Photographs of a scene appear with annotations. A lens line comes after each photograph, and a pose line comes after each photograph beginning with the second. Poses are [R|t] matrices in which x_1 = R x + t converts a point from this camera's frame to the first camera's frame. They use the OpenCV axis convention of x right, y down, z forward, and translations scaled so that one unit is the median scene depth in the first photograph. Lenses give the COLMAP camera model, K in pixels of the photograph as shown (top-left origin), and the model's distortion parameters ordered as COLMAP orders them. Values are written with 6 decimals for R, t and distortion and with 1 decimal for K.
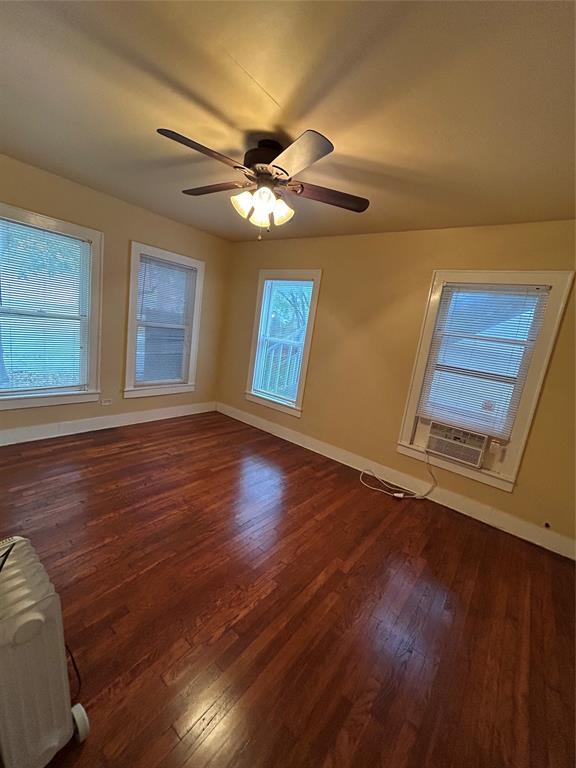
lens RADIAL K [[311.4, 0, 289.0], [0, 311.4, 381.4], [0, 0, 1]] dist [0.002013, 0.000265]
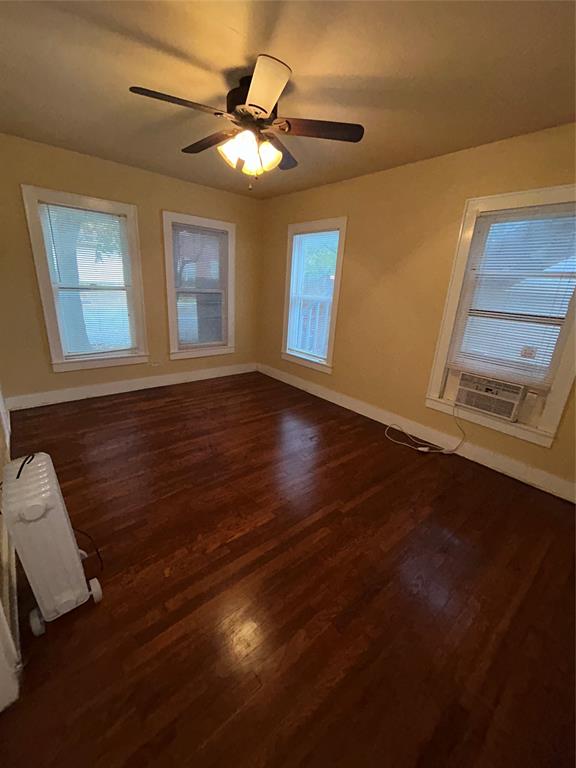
lens RADIAL K [[311.4, 0, 289.0], [0, 311.4, 381.4], [0, 0, 1]] dist [0.002013, 0.000265]
pose [[0.977446, -0.015808, -0.210595, 0.149857], [0.038818, 0.993653, 0.105583, 0.036713], [0.207589, -0.111376, 0.971855, -0.006570]]
